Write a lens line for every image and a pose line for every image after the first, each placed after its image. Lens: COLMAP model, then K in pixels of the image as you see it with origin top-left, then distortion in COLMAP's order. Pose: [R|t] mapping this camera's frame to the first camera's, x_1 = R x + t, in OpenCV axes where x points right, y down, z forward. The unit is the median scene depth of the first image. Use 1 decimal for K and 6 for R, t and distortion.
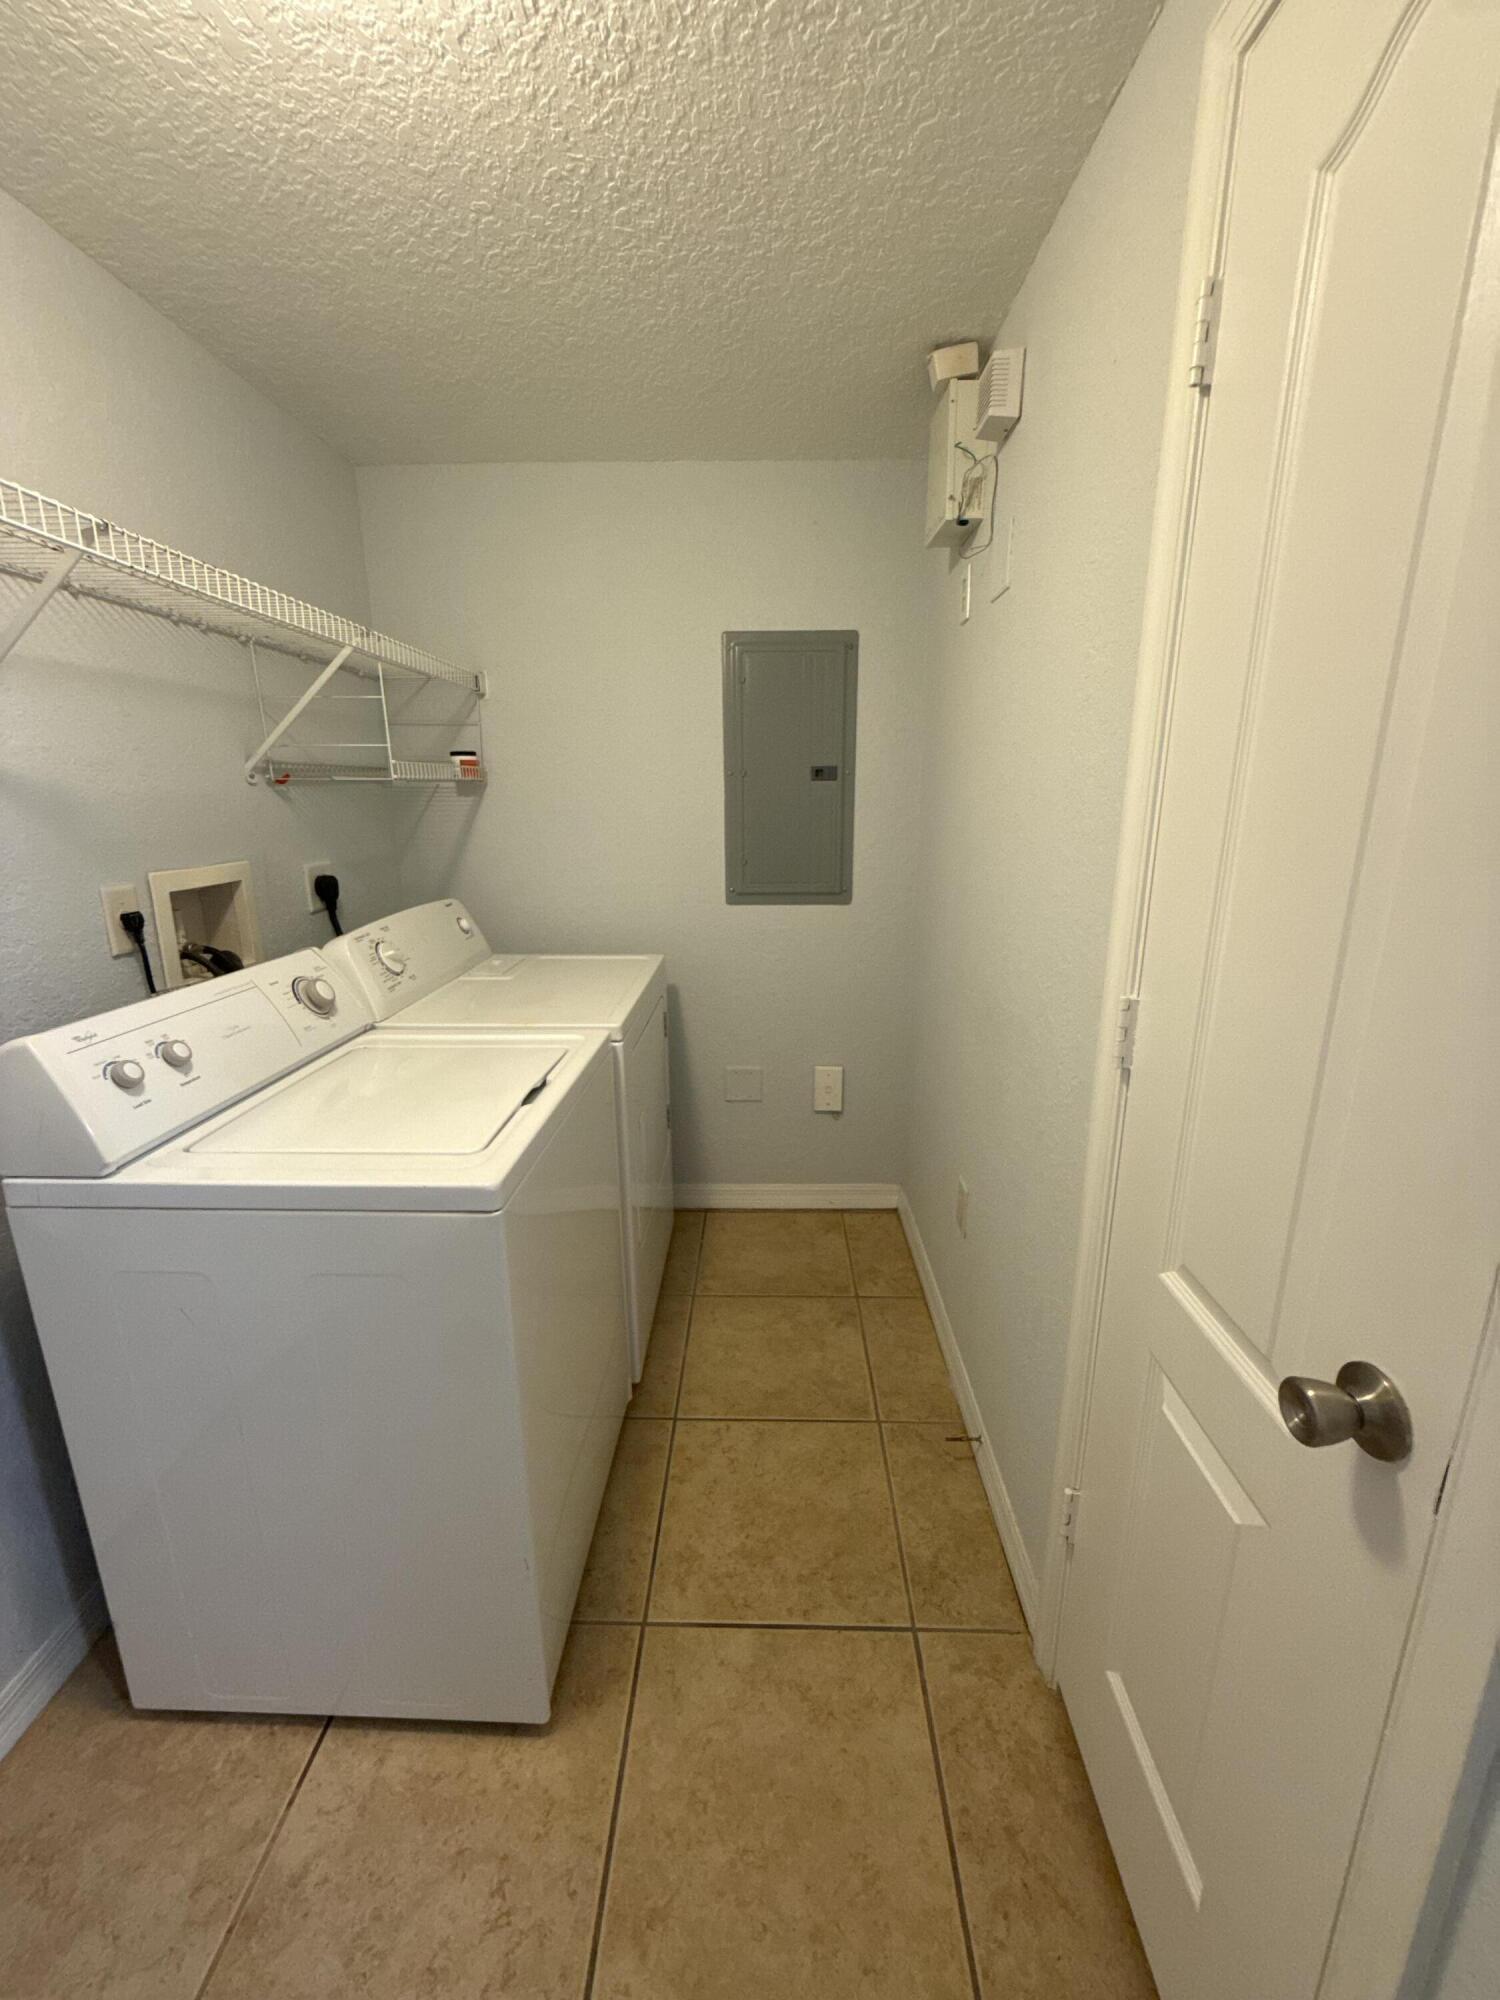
lens RADIAL K [[797.7, 0, 750.2], [0, 797.7, 996.0], [0, 0, 1]] dist [0.001179, 0.000135]
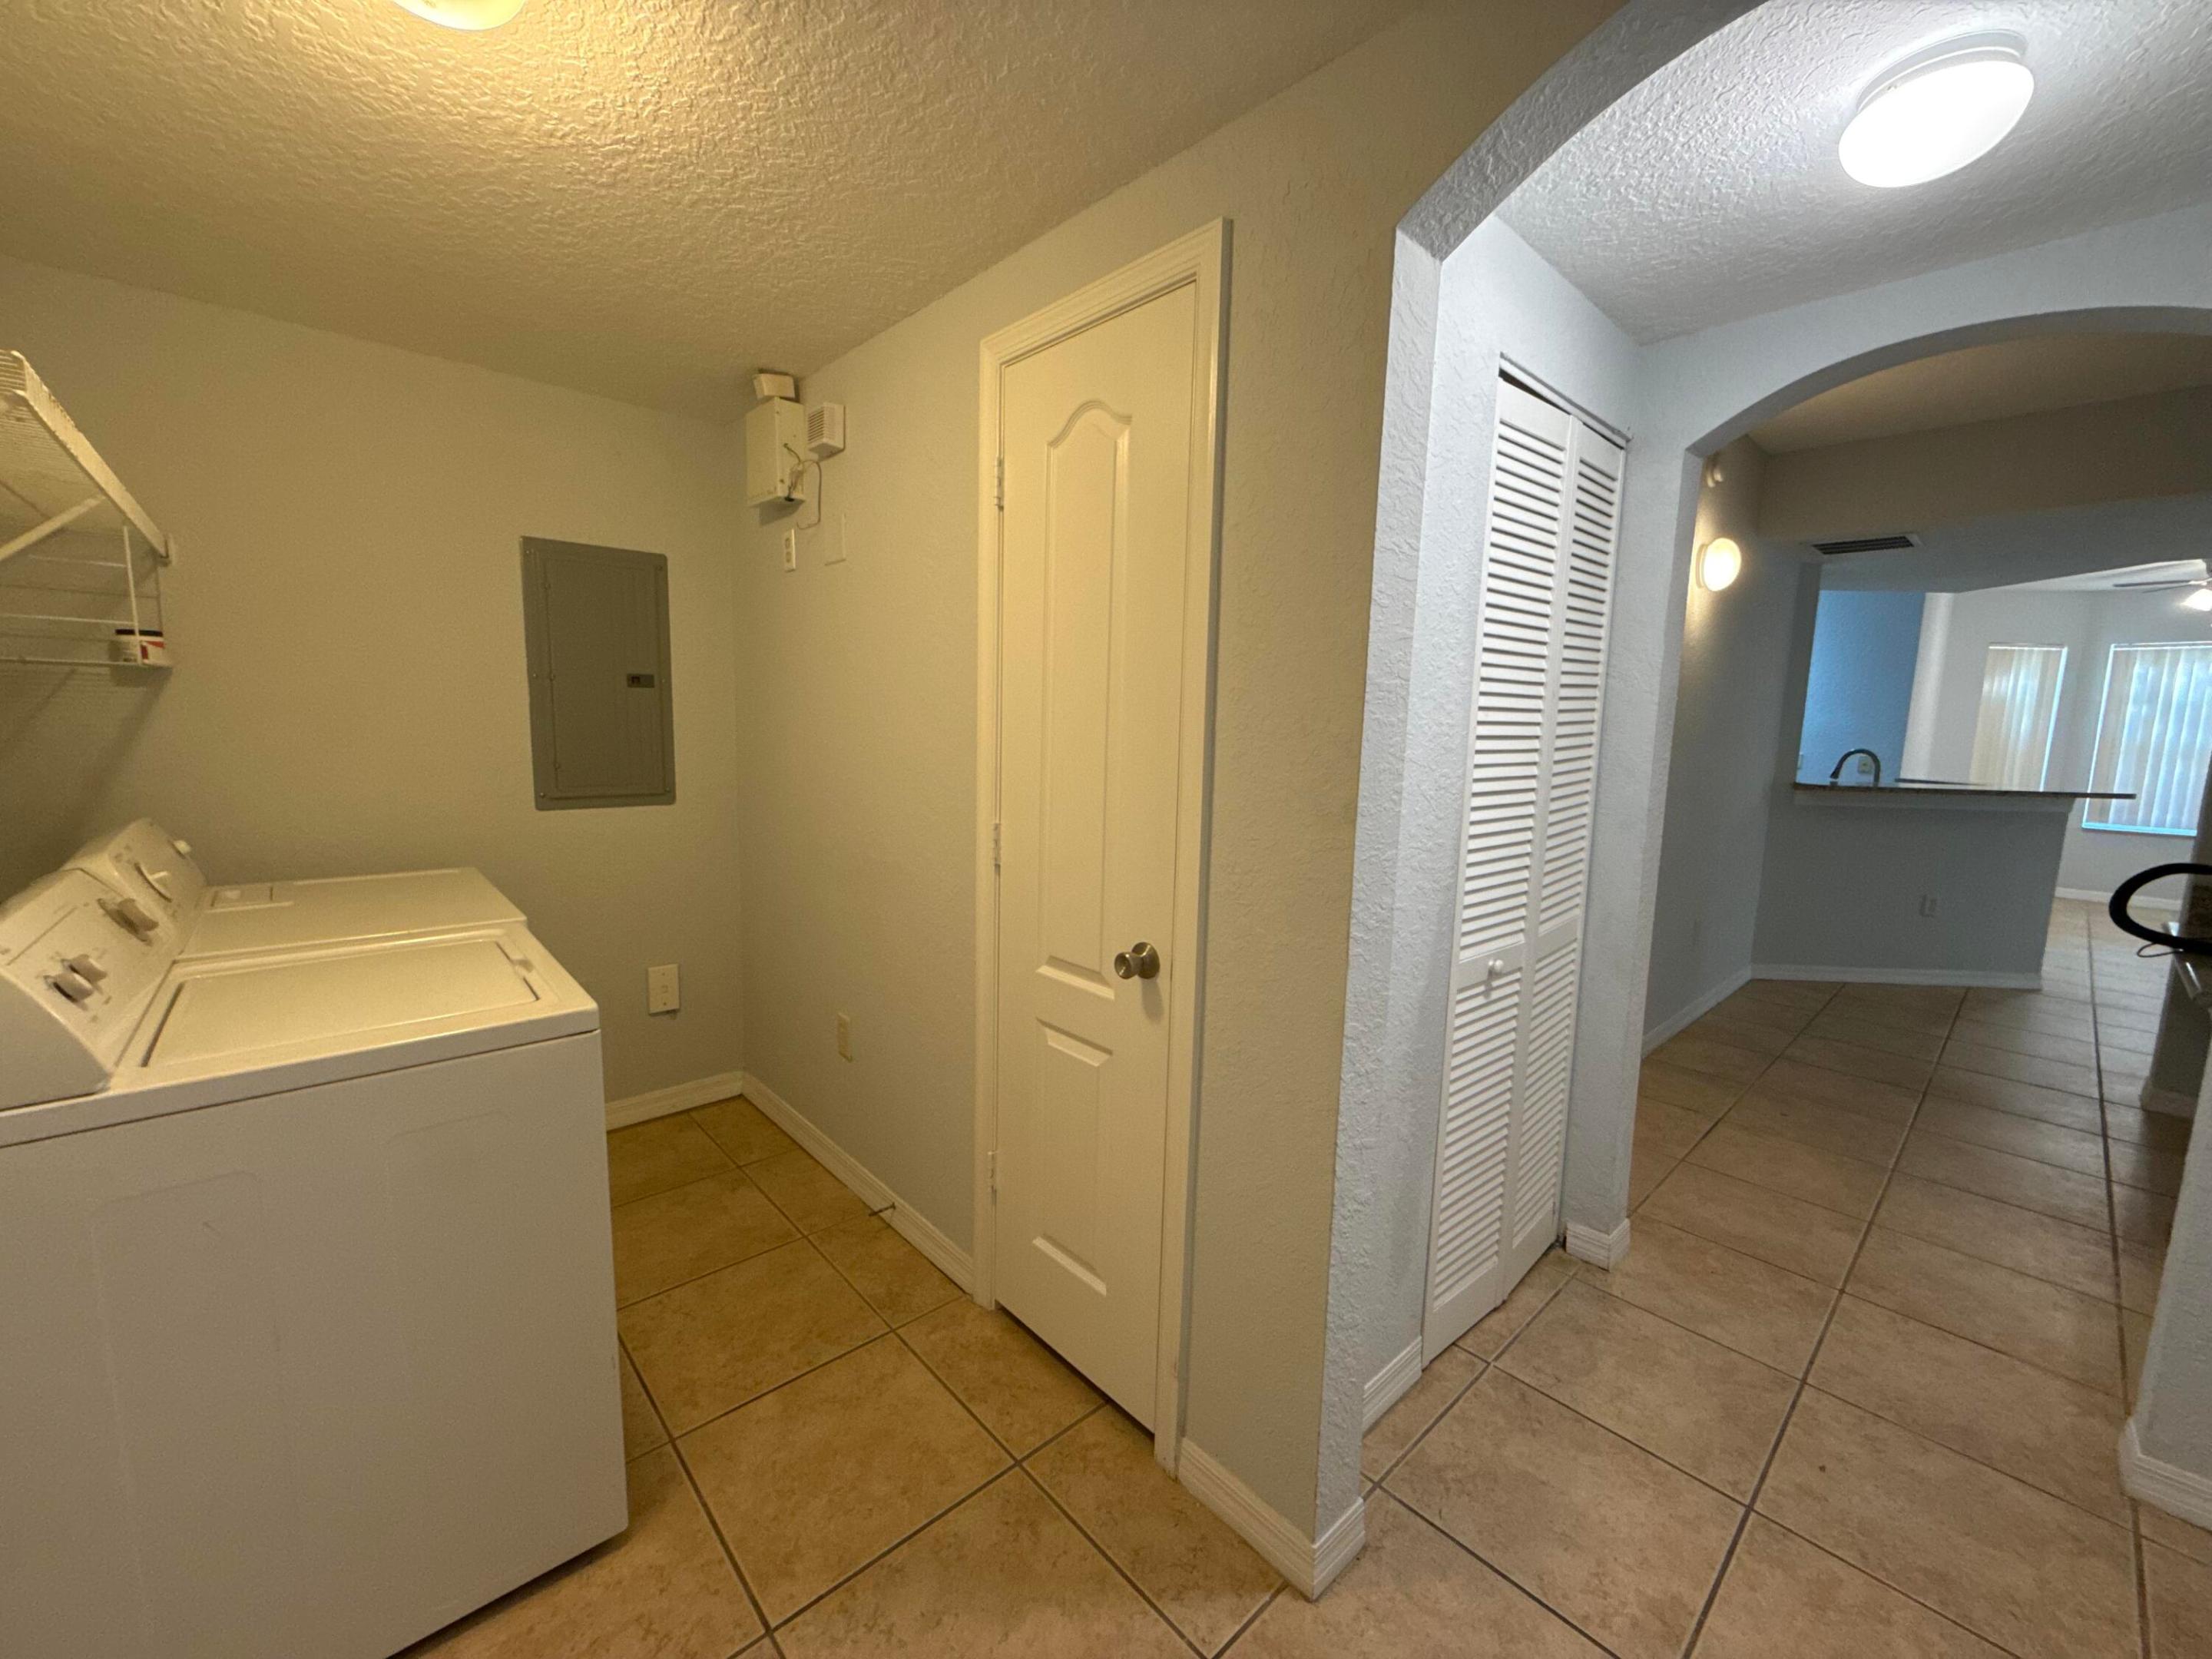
lens RADIAL K [[882.3, 0, 1099.0], [0, 882.3, 832.6], [0, 0, 1]] dist [0.001179, 0.000135]
pose [[0.723652, -0.068588, 0.686748, -0.410764], [0.142812, 0.988395, -0.051771, 0.094258], [-0.675228, 0.135540, 0.725049, -0.324671]]
